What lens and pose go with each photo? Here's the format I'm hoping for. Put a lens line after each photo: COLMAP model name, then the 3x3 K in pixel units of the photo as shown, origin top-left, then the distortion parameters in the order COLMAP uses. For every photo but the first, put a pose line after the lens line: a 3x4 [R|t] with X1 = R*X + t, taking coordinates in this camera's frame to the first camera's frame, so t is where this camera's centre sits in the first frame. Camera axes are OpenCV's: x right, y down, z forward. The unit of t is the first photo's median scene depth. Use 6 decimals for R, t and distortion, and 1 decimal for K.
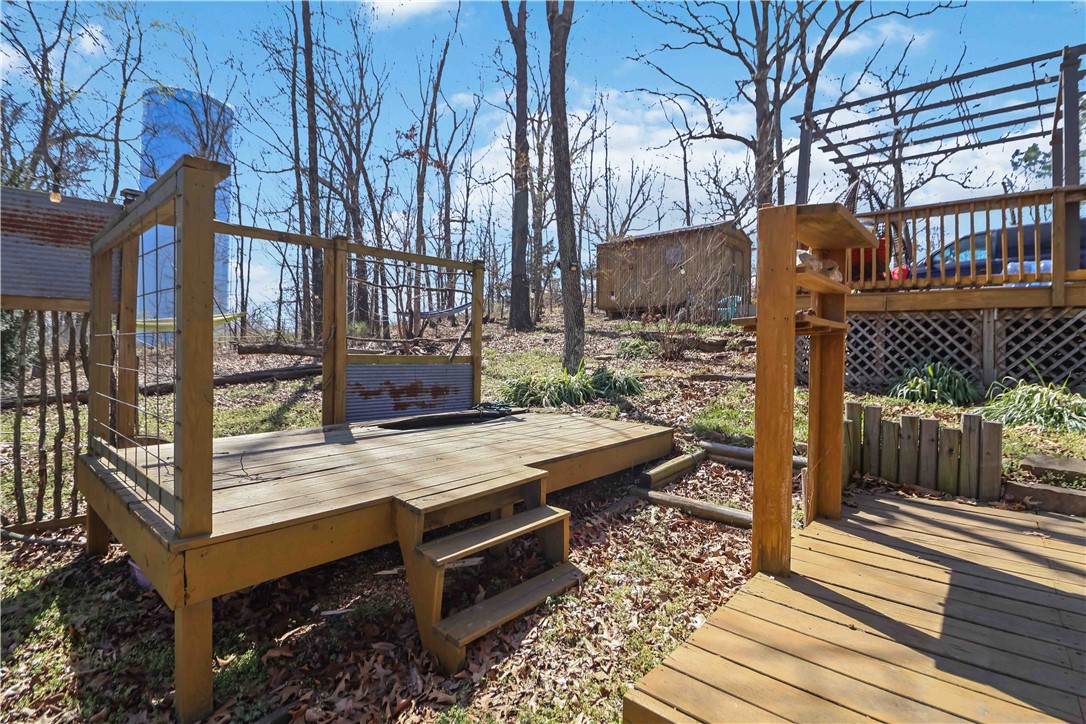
lens RADIAL K [[514.4, 0, 542.8], [0, 514.4, 358.9], [0, 0, 1]] dist [-0.013904, -0.000893]
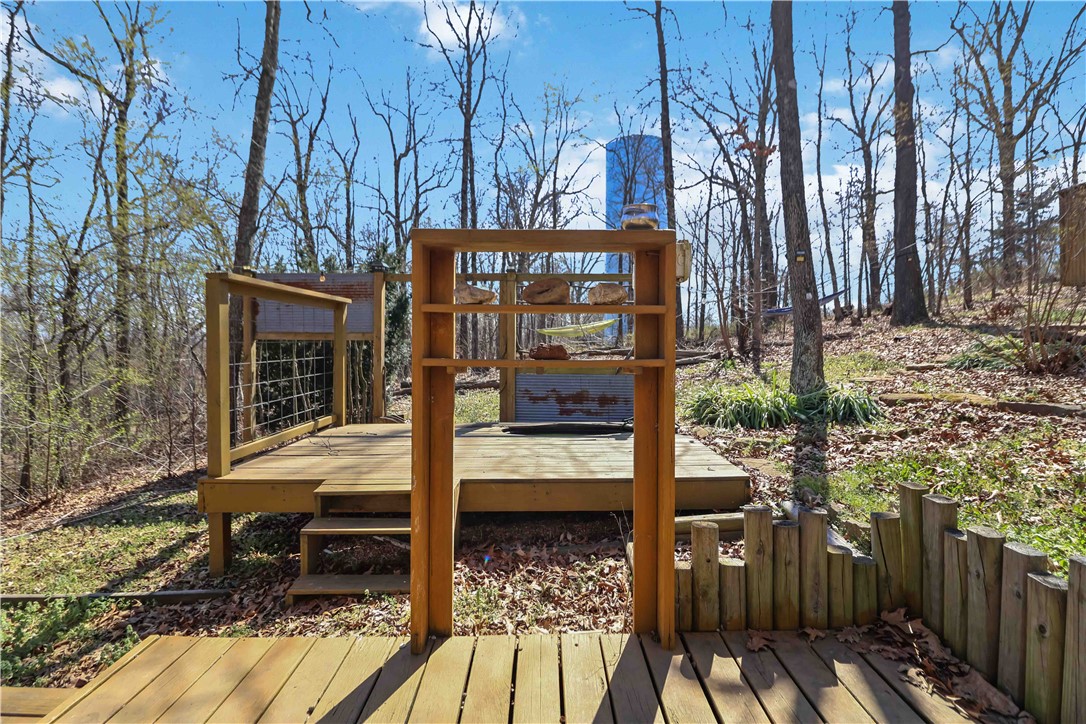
lens RADIAL K [[514.4, 0, 548.8], [0, 514.4, 353.3], [0, 0, 1]] dist [-0.013904, -0.000893]
pose [[0.667176, 0.007034, -0.744867, 0.520588], [-0.004031, 0.999975, 0.005832, -0.040440], [0.744889, -0.000889, 0.667187, 0.234133]]
